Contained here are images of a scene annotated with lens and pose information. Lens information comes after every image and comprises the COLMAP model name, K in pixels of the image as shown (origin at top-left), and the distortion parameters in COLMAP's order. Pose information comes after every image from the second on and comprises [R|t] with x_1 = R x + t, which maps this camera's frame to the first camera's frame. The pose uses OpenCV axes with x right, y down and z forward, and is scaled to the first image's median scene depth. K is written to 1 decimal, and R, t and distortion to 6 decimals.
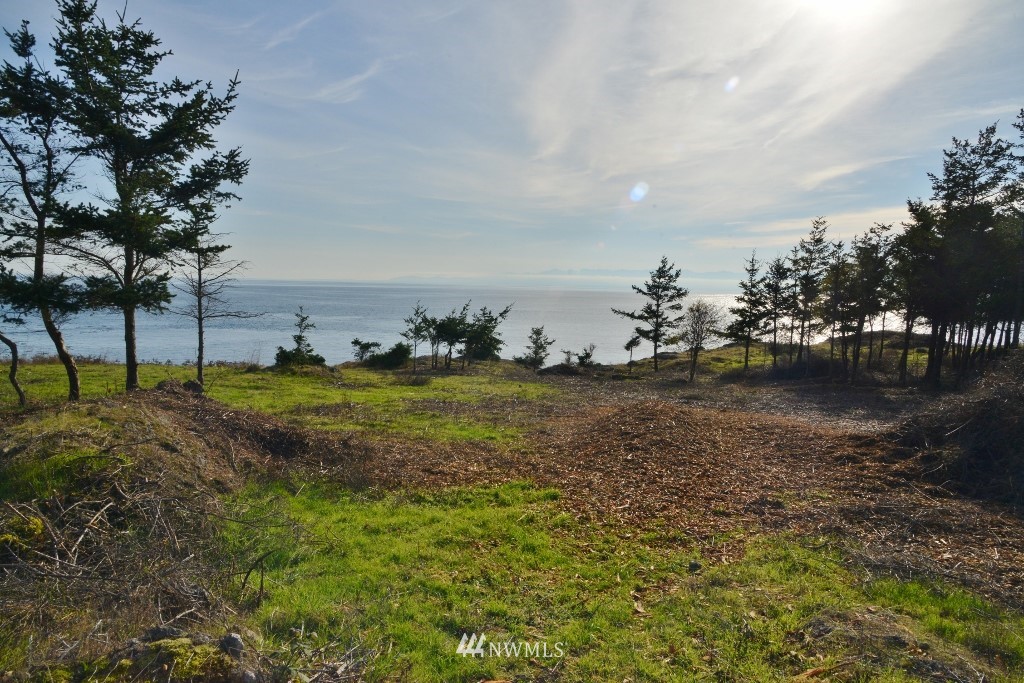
lens RADIAL K [[688.3, 0, 512.0], [0, 688.3, 341.5], [0, 0, 1]] dist [-0.070371, 0.039899]
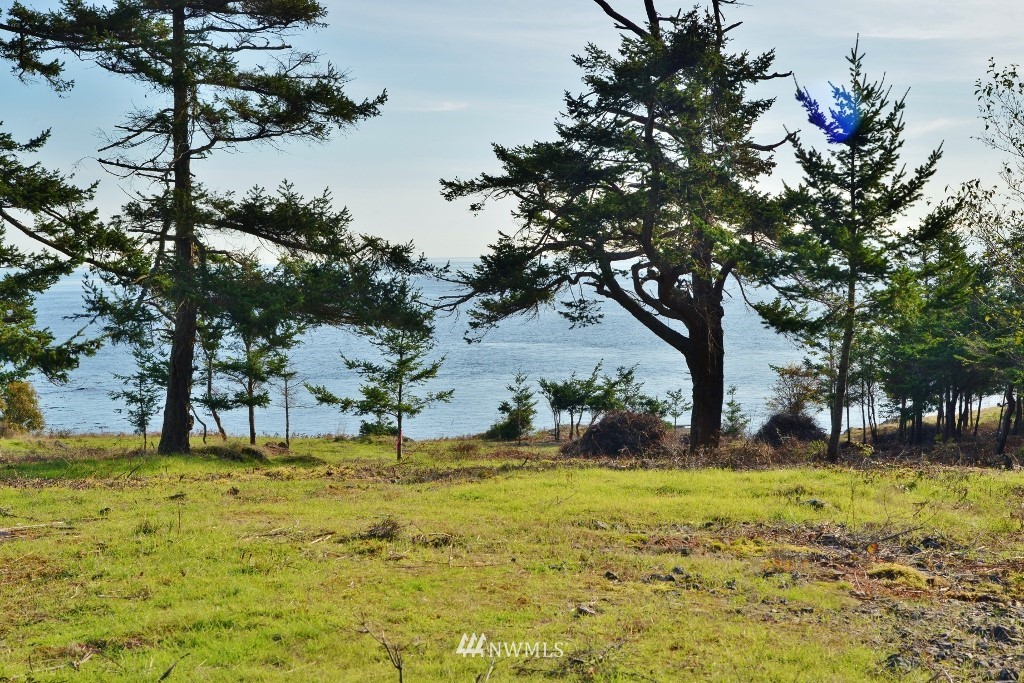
lens RADIAL K [[1545.0, 0, 512.0], [0, 1545.0, 341.5], [0, 0, 1]] dist [0.012316, 0.004924]
pose [[0.946718, -0.032491, -0.320421, 1.628377], [0.022444, 0.999135, -0.035001, -0.061115], [0.321282, 0.025945, 0.946628, -3.074593]]
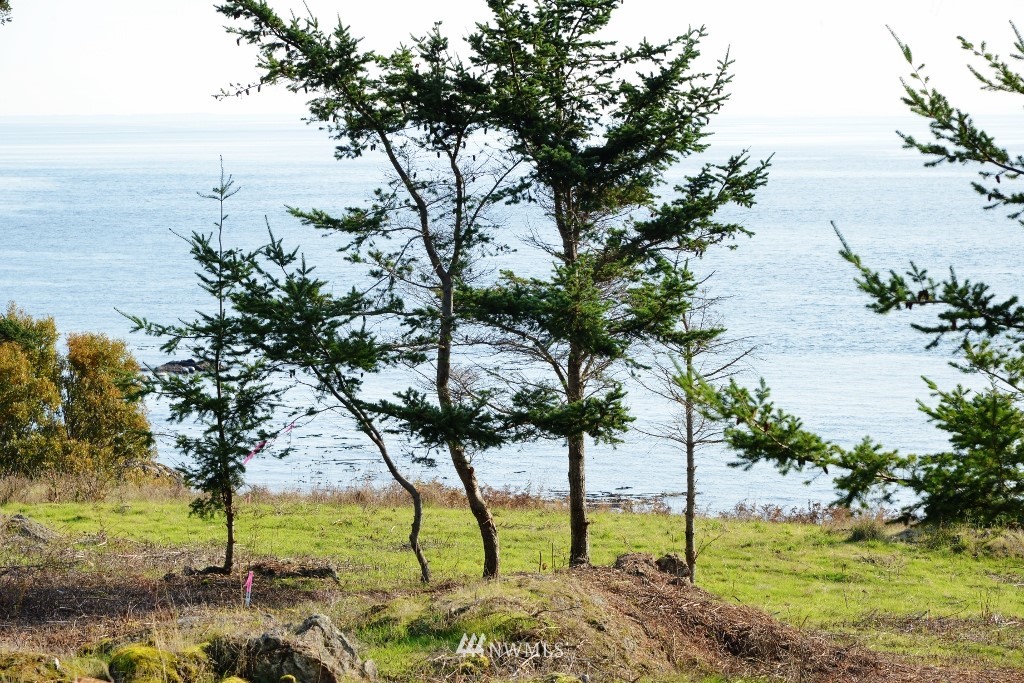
lens RADIAL K [[3253.9, 0, 512.0], [0, 3253.9, 341.5], [0, 0, 1]] dist [0.054354, 0.265614]
pose [[0.850514, -0.000681, -0.525951, 0.933057], [-0.009085, 0.999831, -0.015986, -0.084348], [0.525873, 0.018375, 0.850364, -1.530251]]
